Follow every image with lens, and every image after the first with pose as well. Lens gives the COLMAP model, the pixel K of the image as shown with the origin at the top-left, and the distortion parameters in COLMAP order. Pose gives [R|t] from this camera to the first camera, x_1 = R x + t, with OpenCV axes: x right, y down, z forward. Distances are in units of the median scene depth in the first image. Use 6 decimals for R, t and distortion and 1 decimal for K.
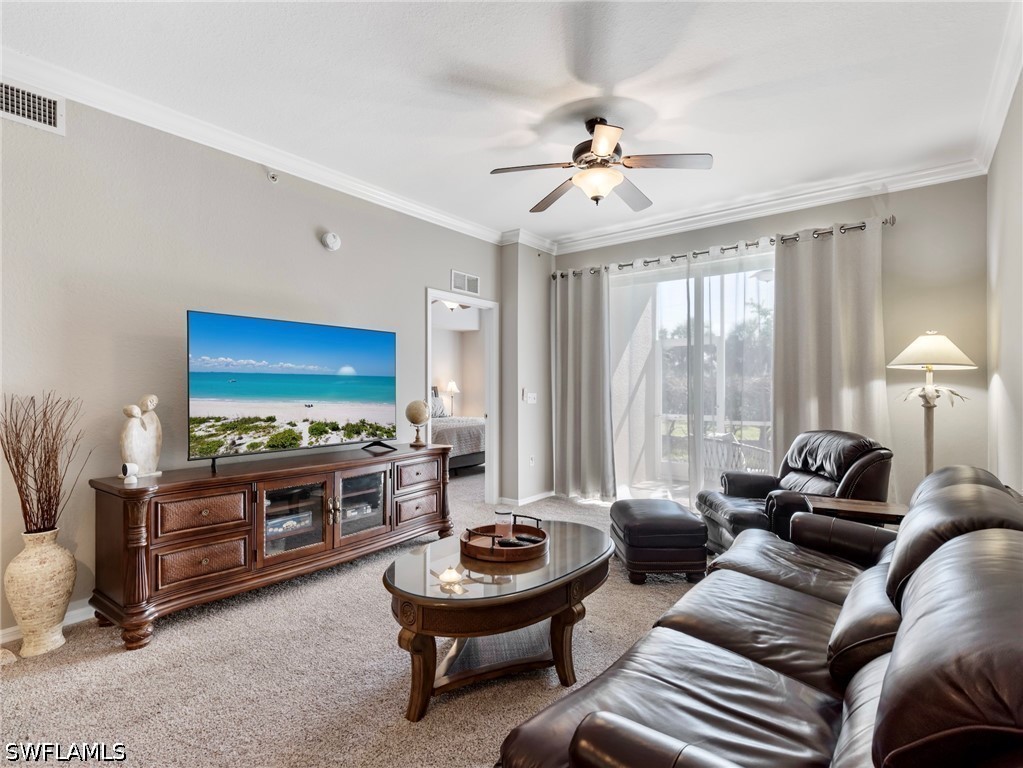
lens RADIAL K [[516.9, 0, 513.5], [0, 516.9, 391.9], [0, 0, 1]] dist [0.000122, 0.000146]
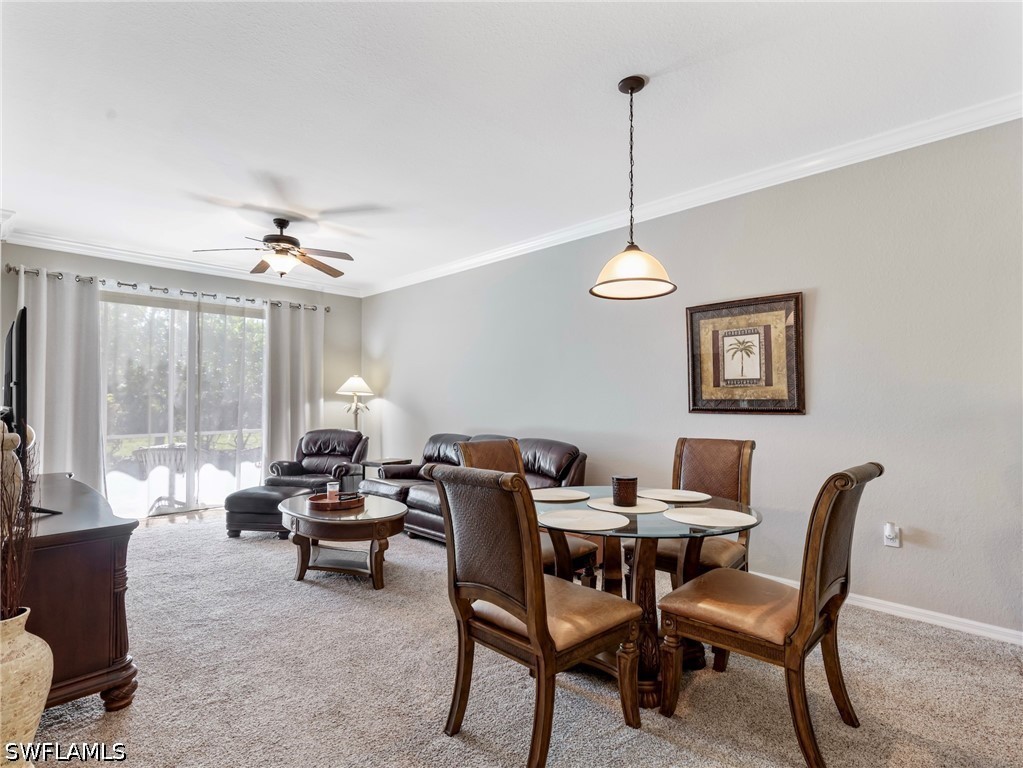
lens RADIAL K [[530.0, 0, 523.7], [0, 530.0, 403.5], [0, 0, 1]] dist [0.000673, 0.000713]
pose [[0.109805, -0.002274, 0.993951, -0.968097], [0.003991, 0.999990, 0.001847, -0.010693], [-0.993945, 0.003764, 0.109813, 0.136075]]
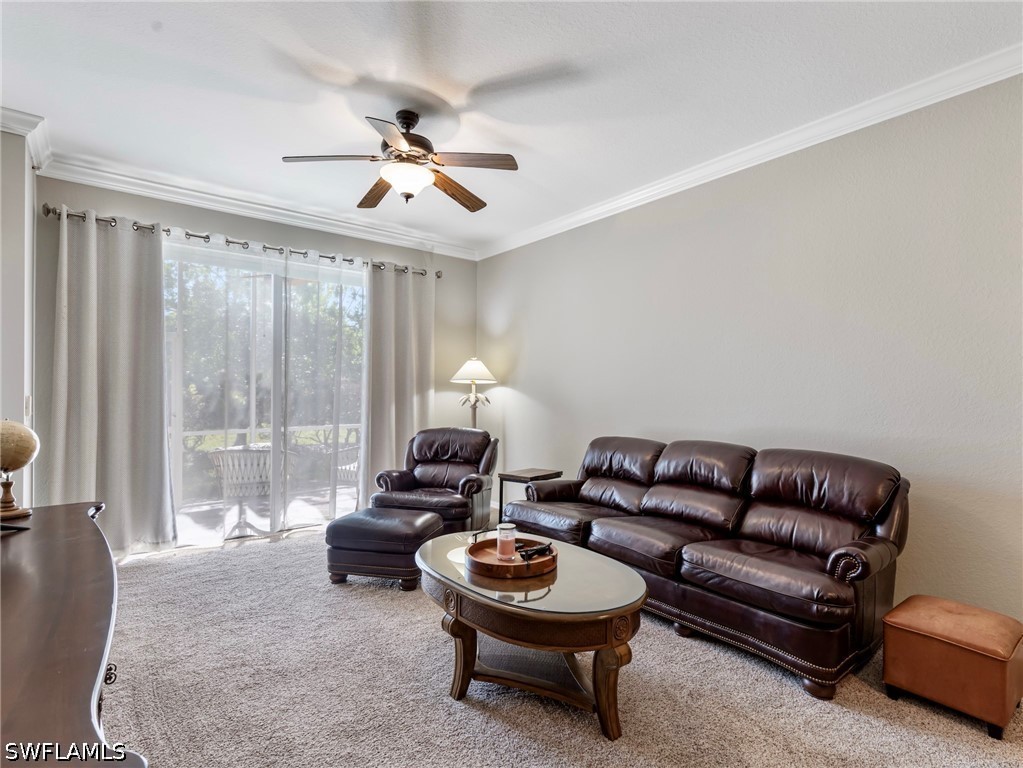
lens RADIAL K [[524.0, 0, 519.5], [0, 524.0, 399.6], [0, 0, 1]] dist [0.002731, 0.000061]
pose [[0.225677, -0.008456, 0.974166, -0.577130], [0.002776, 0.999964, 0.008037, -0.006462], [-0.974198, 0.000890, 0.225692, 0.460788]]
